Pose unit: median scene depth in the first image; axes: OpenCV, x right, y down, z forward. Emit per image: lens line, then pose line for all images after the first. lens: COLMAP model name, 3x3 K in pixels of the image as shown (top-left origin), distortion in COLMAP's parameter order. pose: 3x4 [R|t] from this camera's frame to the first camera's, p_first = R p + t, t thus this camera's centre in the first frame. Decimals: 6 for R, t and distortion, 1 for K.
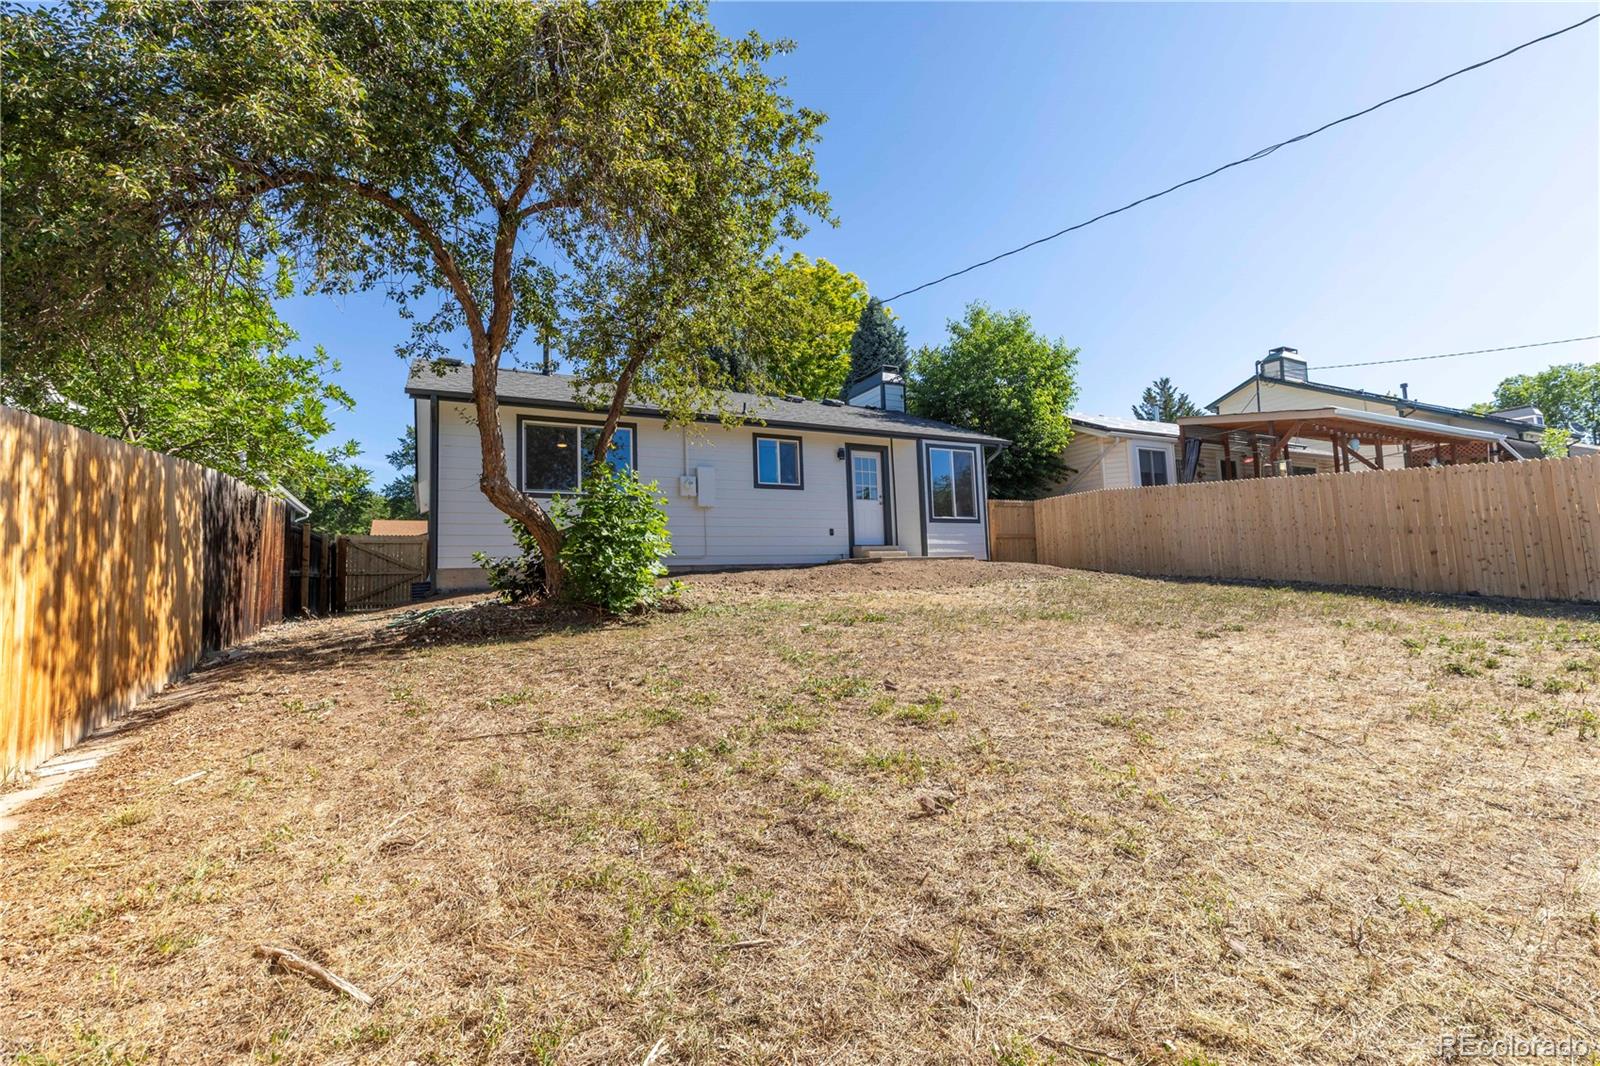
lens RADIAL K [[716.9, 0, 793.5], [0, 716.9, 529.6], [0, 0, 1]] dist [0.005370, 0.000053]
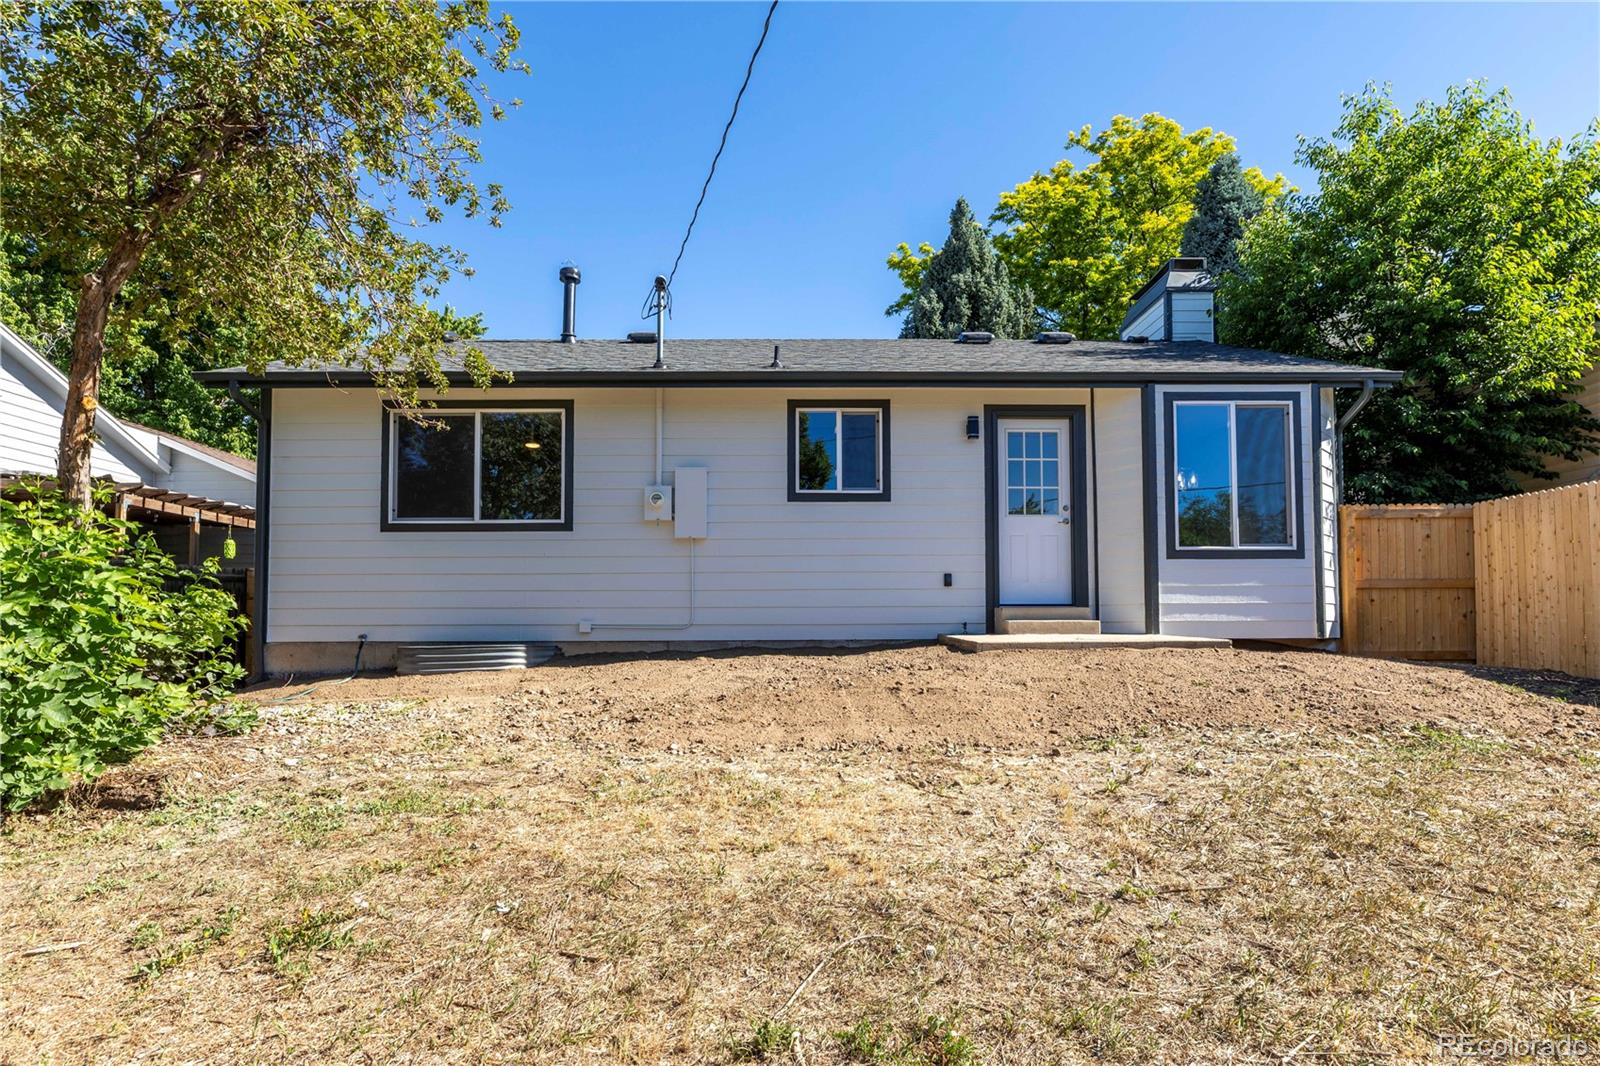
lens RADIAL K [[859.6, 0, 799.7], [0, 859.6, 601.8], [0, 0, 1]] dist [0.000604, -0.000433]
pose [[0.894005, 0.017808, -0.447702, 0.225023], [0.012245, 0.997866, 0.064143, -0.021090], [0.447889, -0.062827, 0.891879, 0.372554]]
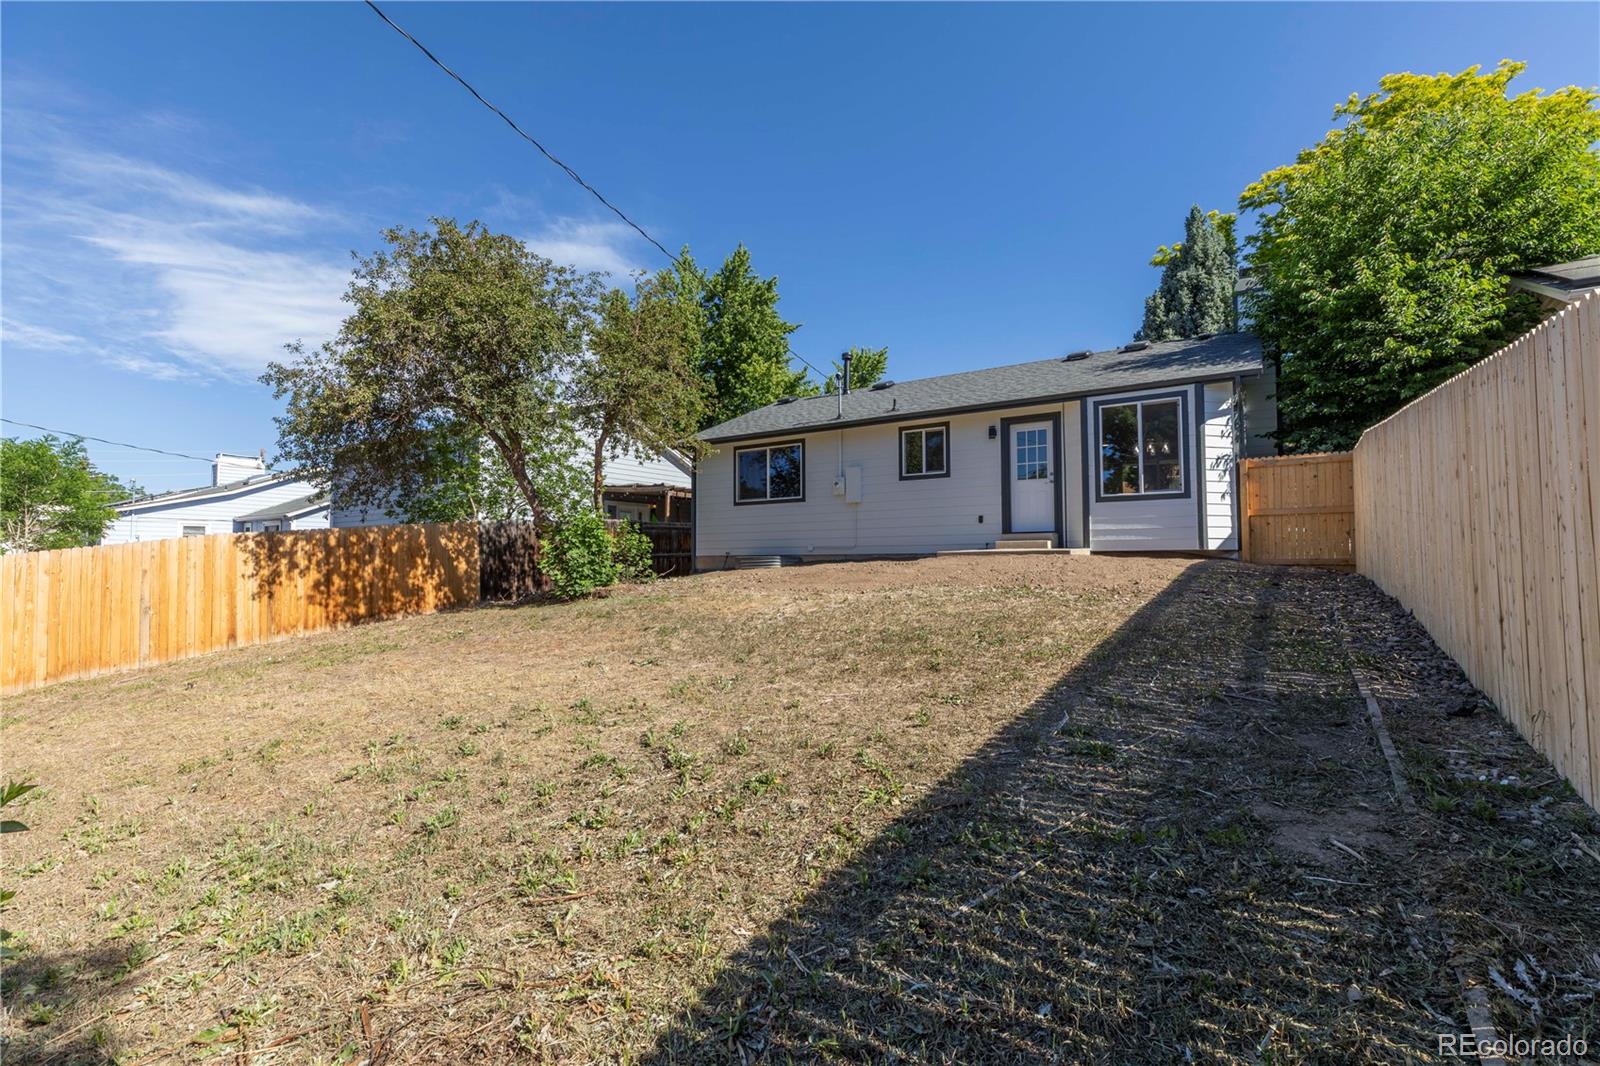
lens RADIAL K [[716.9, 0, 805.4], [0, 716.9, 533.5], [0, 0, 1]] dist [0.005370, 0.000053]
pose [[0.489224, -0.001213, -0.872158, 0.711424], [0.065497, 0.997226, 0.035353, -0.024613], [0.869696, -0.074419, 0.487946, 0.331343]]
